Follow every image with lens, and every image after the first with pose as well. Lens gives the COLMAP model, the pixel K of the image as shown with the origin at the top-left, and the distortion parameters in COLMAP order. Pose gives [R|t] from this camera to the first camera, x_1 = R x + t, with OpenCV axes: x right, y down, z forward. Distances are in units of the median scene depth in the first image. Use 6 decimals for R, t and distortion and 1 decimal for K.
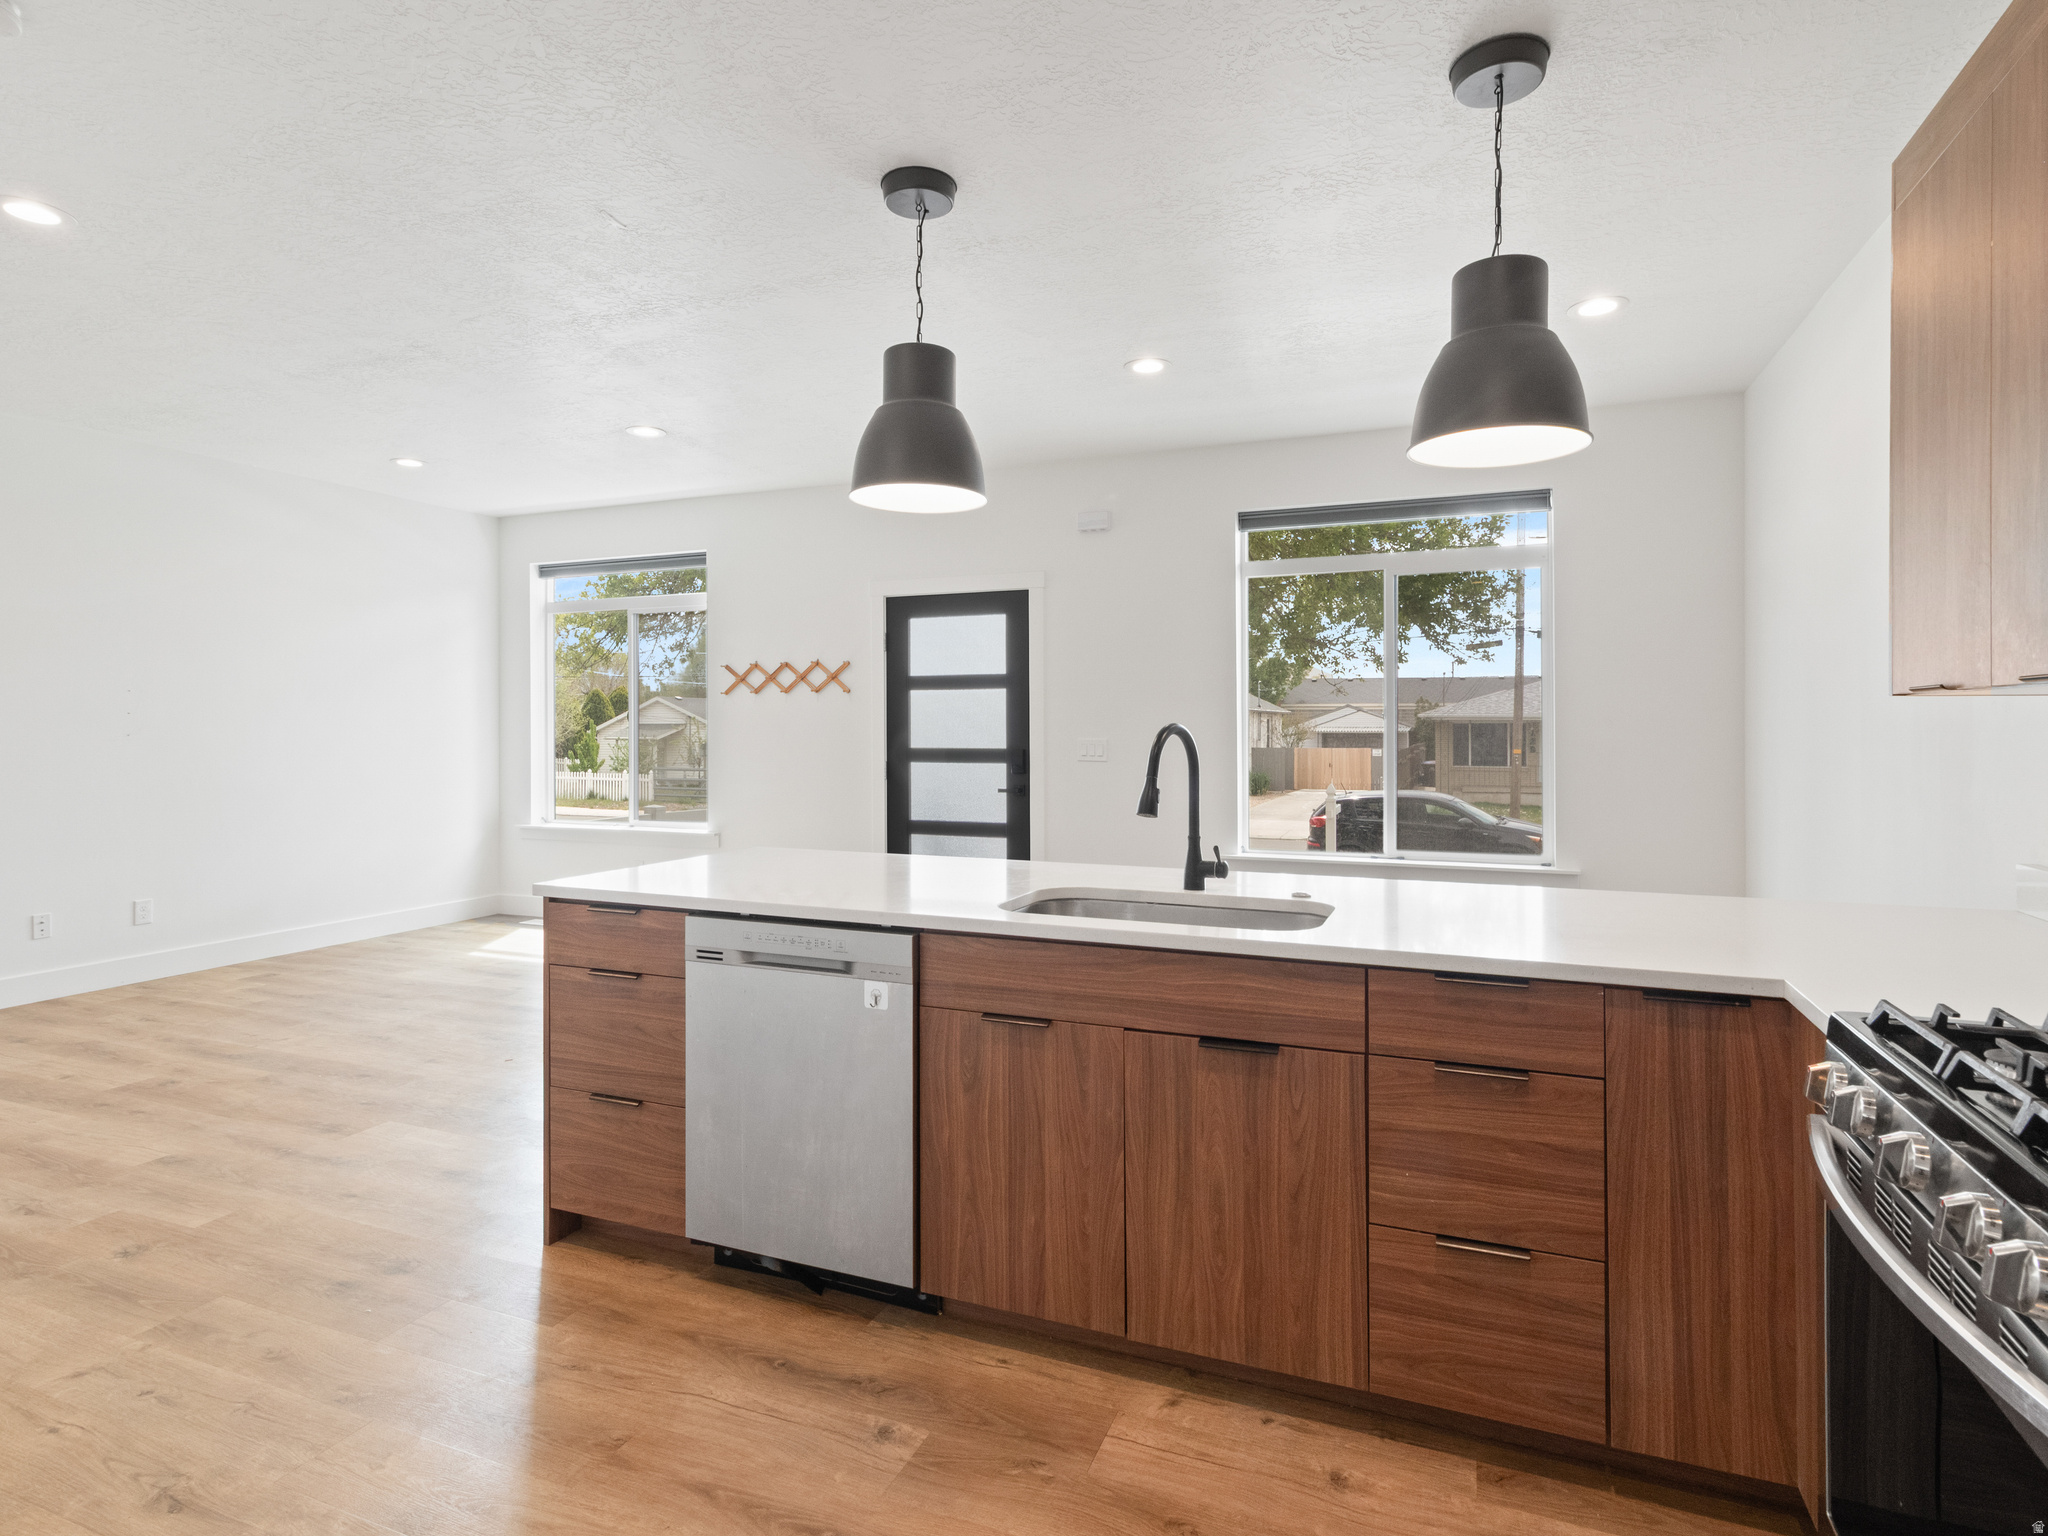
lens RADIAL K [[1095.6, 0, 1035.2], [0, 1095.6, 724.8], [0, 0, 1]] dist [0.005896, 0.000661]
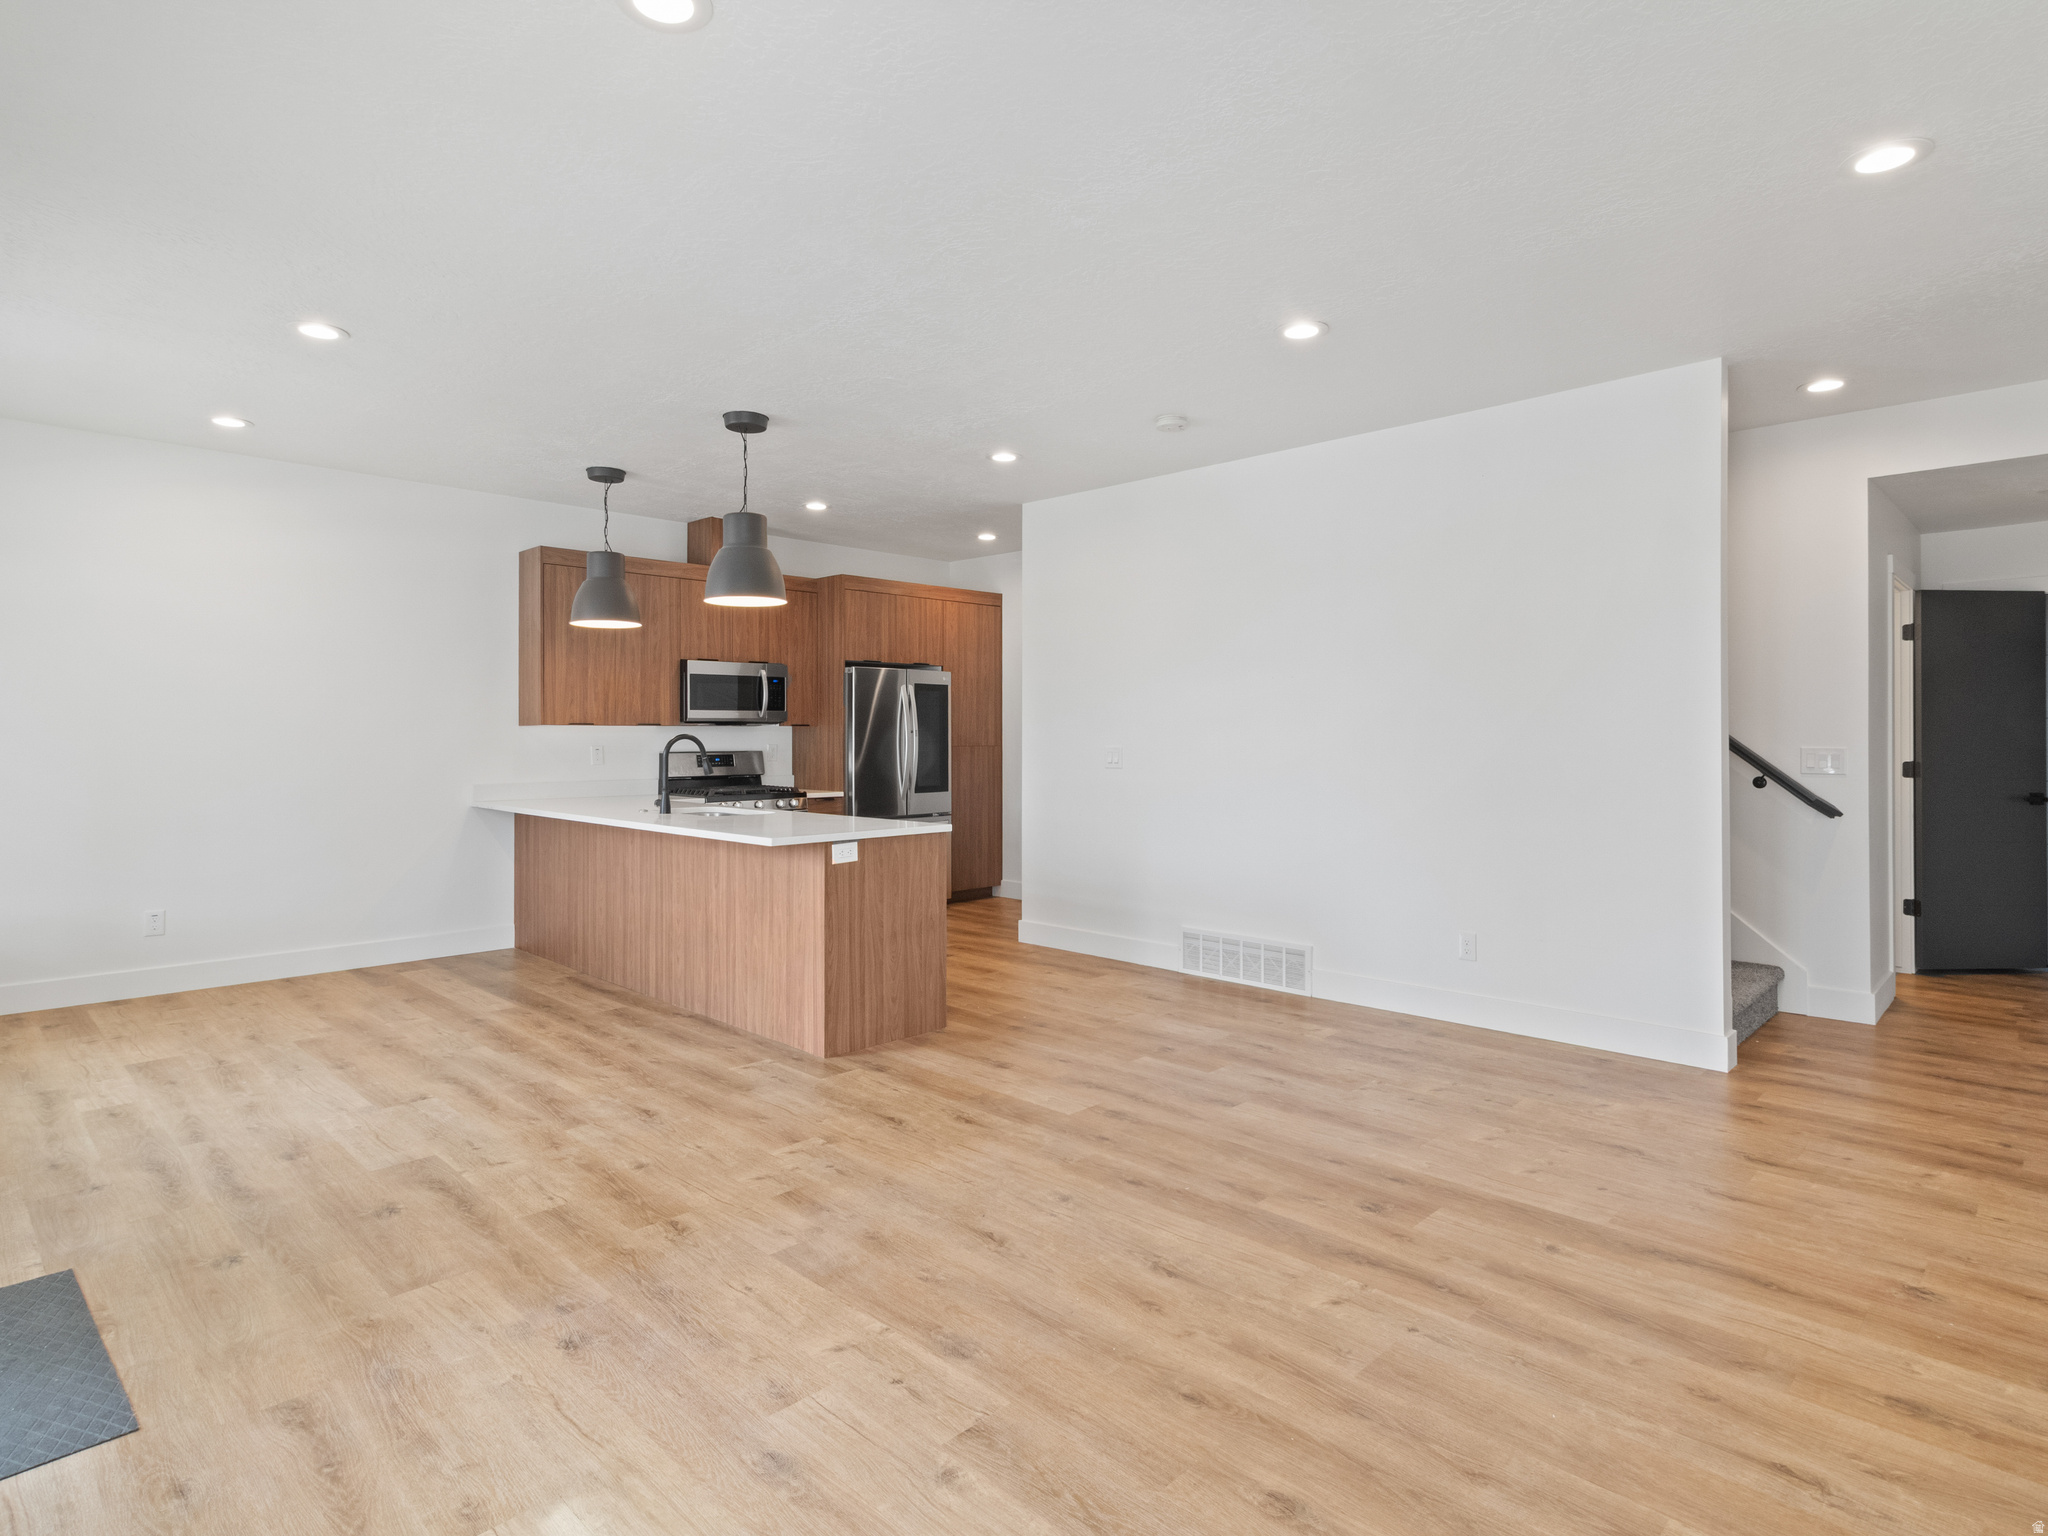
lens RADIAL K [[1085.7, 0, 1024.5], [0, 1085.7, 744.7], [0, 0, 1]] dist [-0.001793, -0.000114]
pose [[-0.926144, -0.002869, 0.377159, -0.549677], [-0.000511, 0.999980, 0.006351, 0.002610], [-0.377170, 0.005689, -0.926127, 1.154660]]
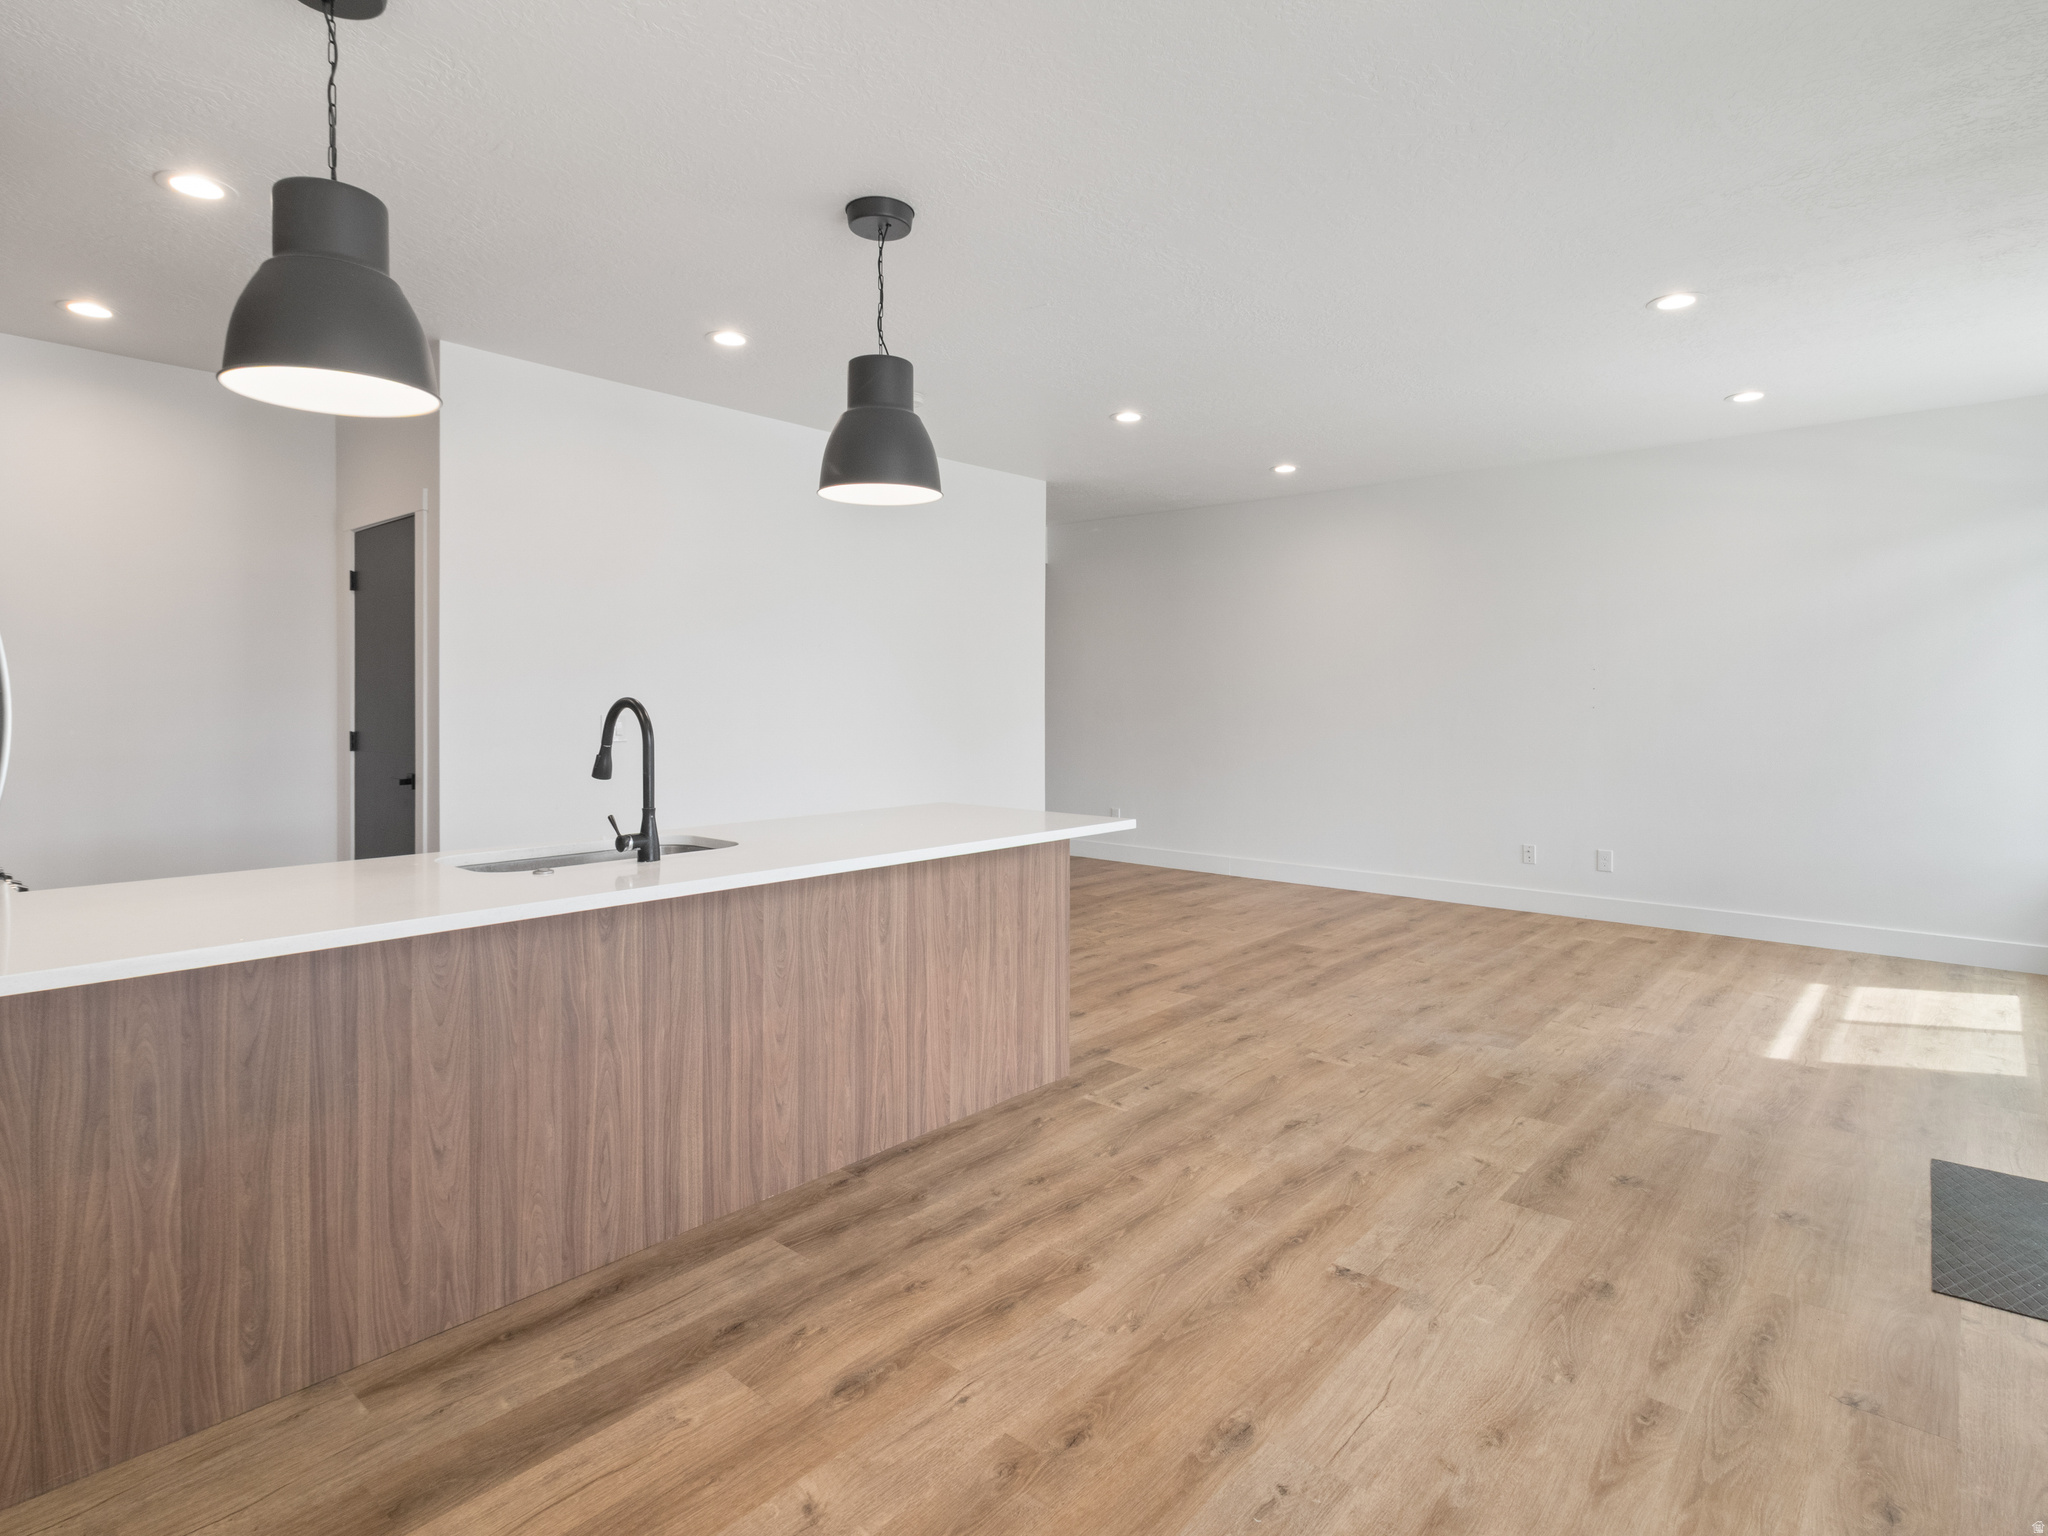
lens RADIAL K [[1091.0, 0, 1025.5], [0, 1091.0, 699.3], [0, 0, 1]] dist [0.003028, -0.000119]
pose [[-0.326816, -0.000882, -0.945088, 0.429241], [0.001094, 0.999999, -0.001311, 0.001080], [0.945087, -0.001463, -0.326814, 0.725932]]
